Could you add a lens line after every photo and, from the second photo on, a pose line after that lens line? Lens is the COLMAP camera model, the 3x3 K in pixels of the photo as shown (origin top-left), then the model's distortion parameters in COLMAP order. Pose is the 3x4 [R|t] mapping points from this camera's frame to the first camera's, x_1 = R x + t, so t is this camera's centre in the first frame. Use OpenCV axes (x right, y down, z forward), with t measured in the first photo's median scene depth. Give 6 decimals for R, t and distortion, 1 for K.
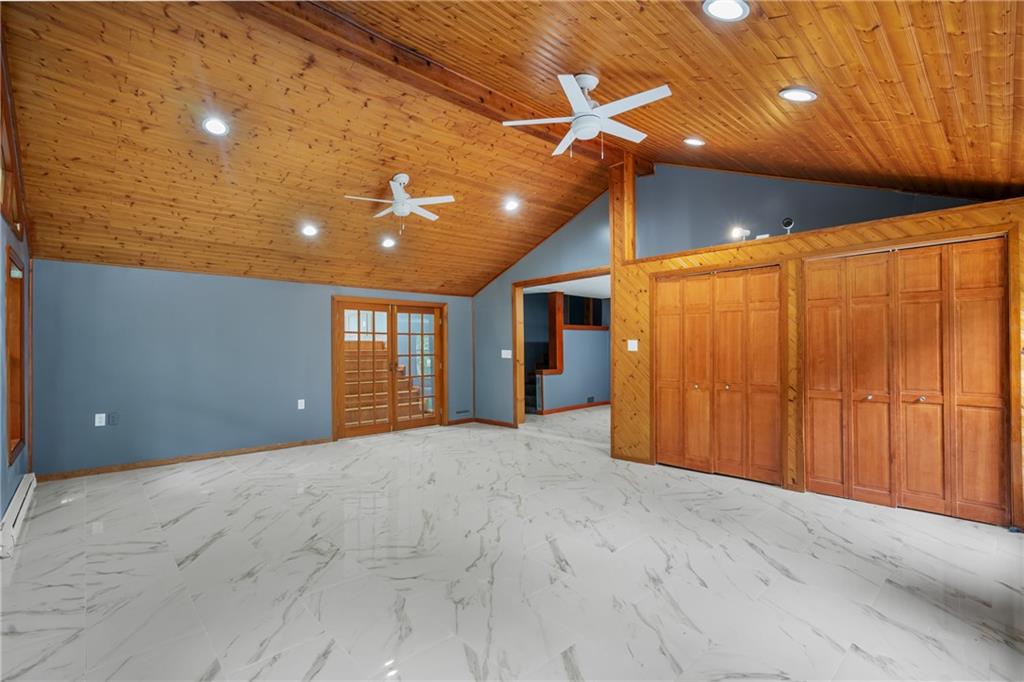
lens RADIAL K [[458.6, 0, 508.3], [0, 458.6, 343.9], [0, 0, 1]] dist [0.001012, 0.000381]
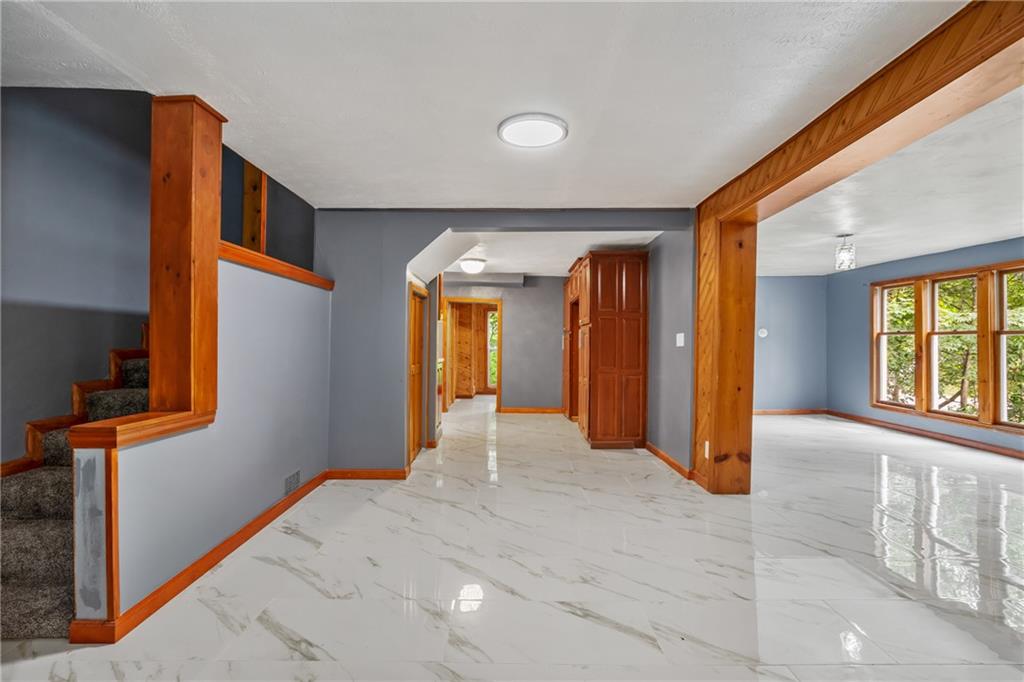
lens RADIAL K [[458.6, 0, 514.4], [0, 458.6, 337.3], [0, 0, 1]] dist [0.001012, 0.000381]
pose [[0.690629, 0.021497, 0.722890, 0.045292], [-0.017050, 0.999764, -0.013441, 0.014573], [-0.723009, -0.003042, 0.690832, 0.688593]]
